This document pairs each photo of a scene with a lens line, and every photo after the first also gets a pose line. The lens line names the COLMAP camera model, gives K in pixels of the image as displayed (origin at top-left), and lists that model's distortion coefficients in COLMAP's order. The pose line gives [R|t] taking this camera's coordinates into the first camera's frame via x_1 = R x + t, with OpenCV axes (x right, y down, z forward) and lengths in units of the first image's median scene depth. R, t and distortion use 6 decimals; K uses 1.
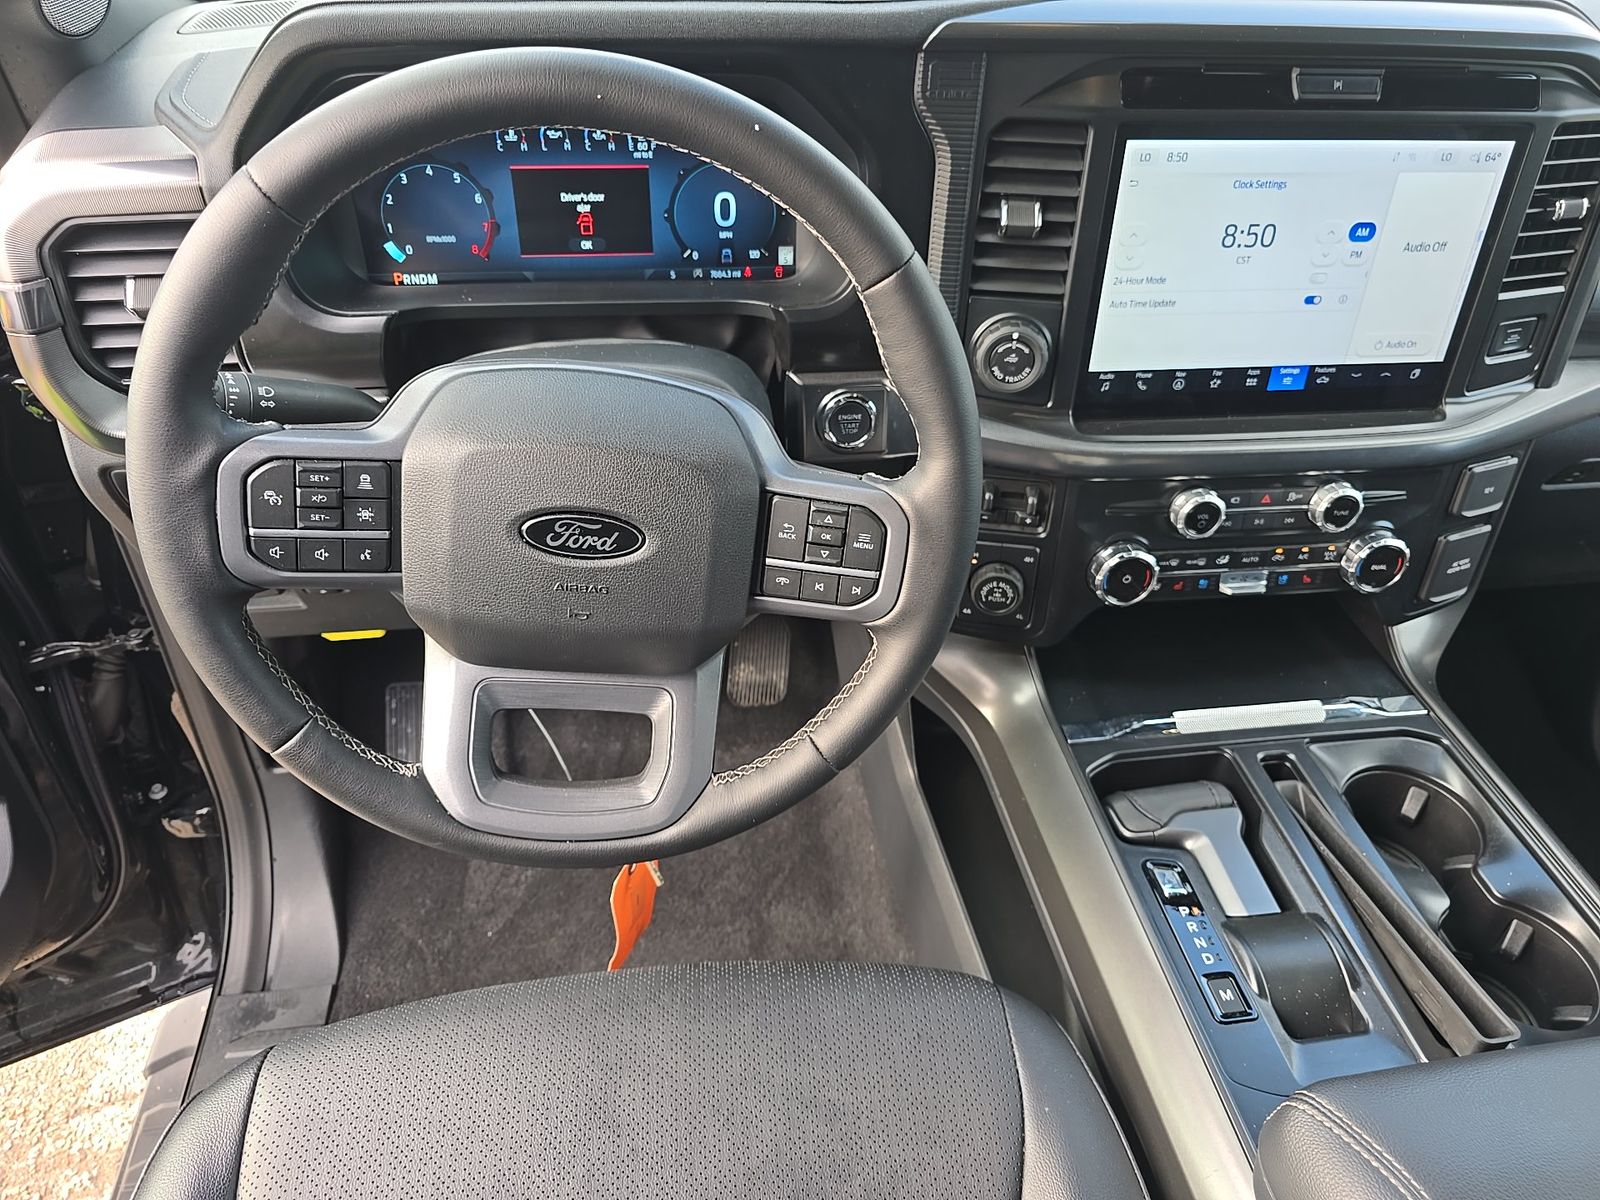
lens RADIAL K [[1059.2, 0, 823.6], [0, 1059.2, 603.2], [0, 0, 1]] dist [0.033252, -0.039286]
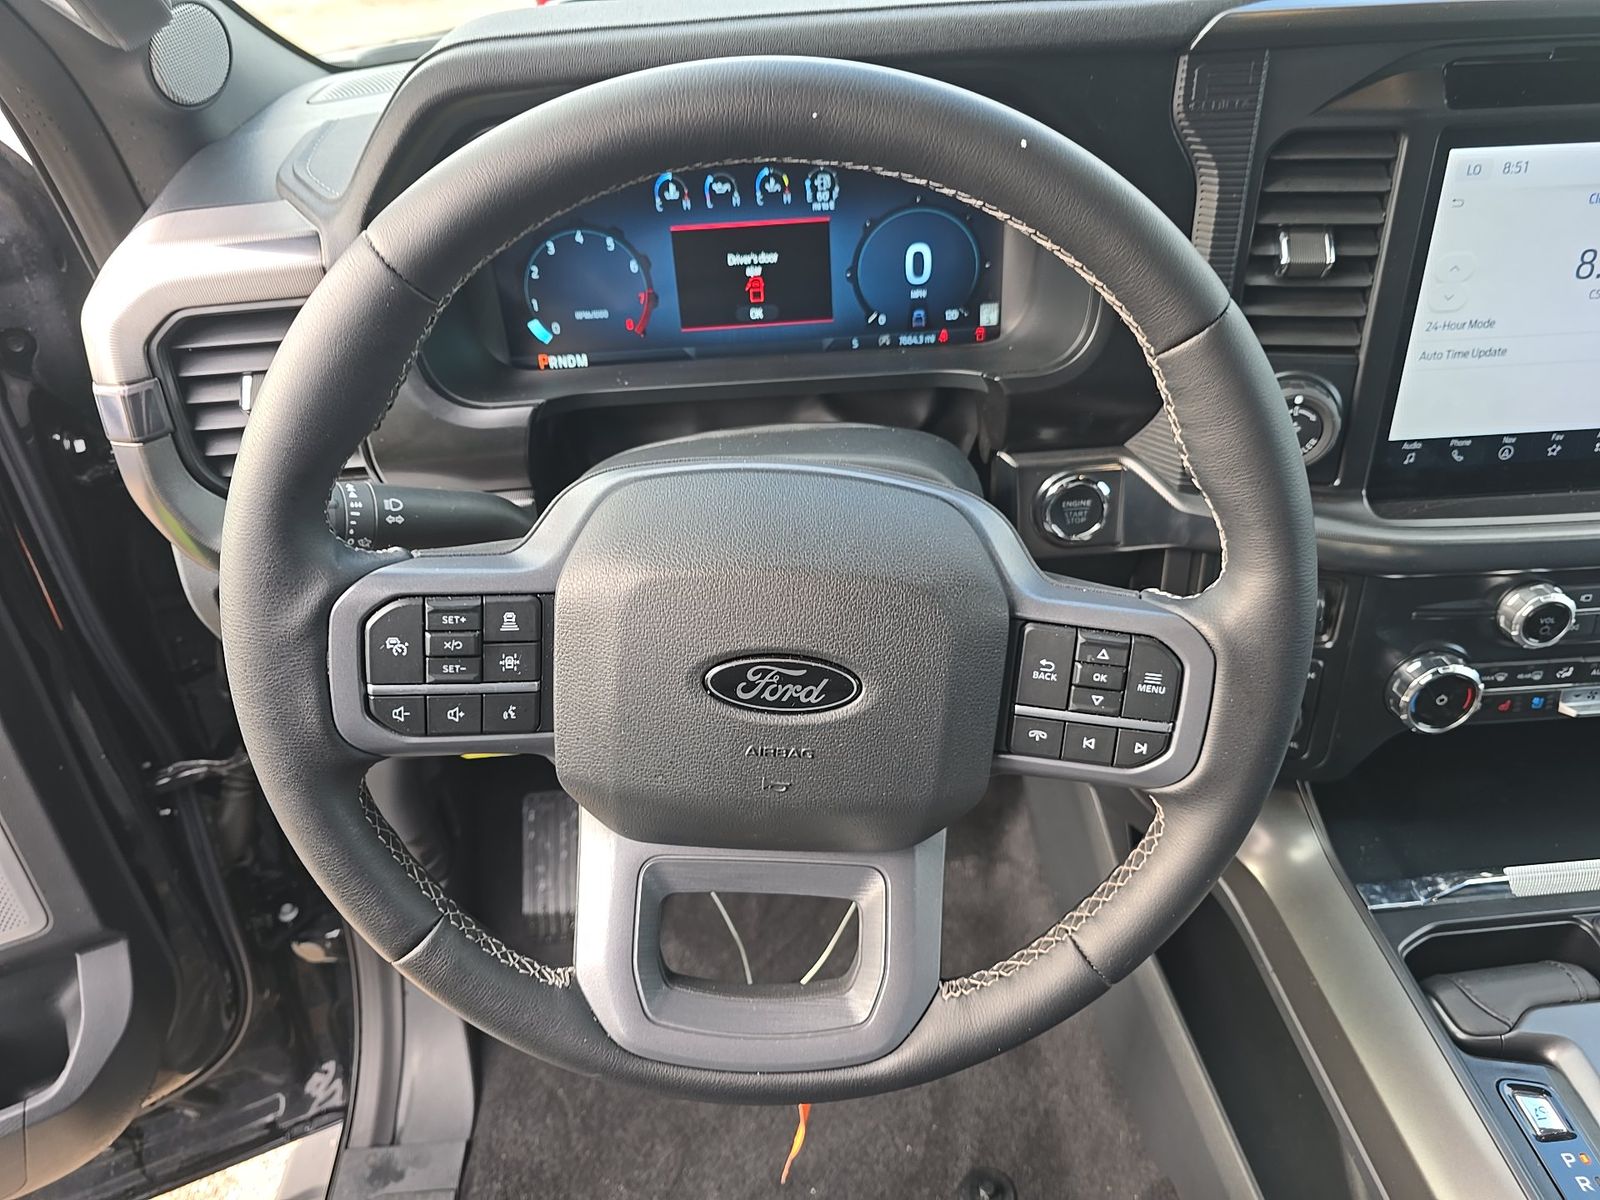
lens RADIAL K [[1044.6, 0, 830.7], [0, 1044.6, 598.5], [0, 0, 1]] dist [0.022568, -0.033642]
pose [[0.994947, -0.018991, -0.098586, -0.087634], [0.013477, 0.998323, -0.056296, -0.061934], [0.099490, 0.054683, 0.993535, 0.188968]]
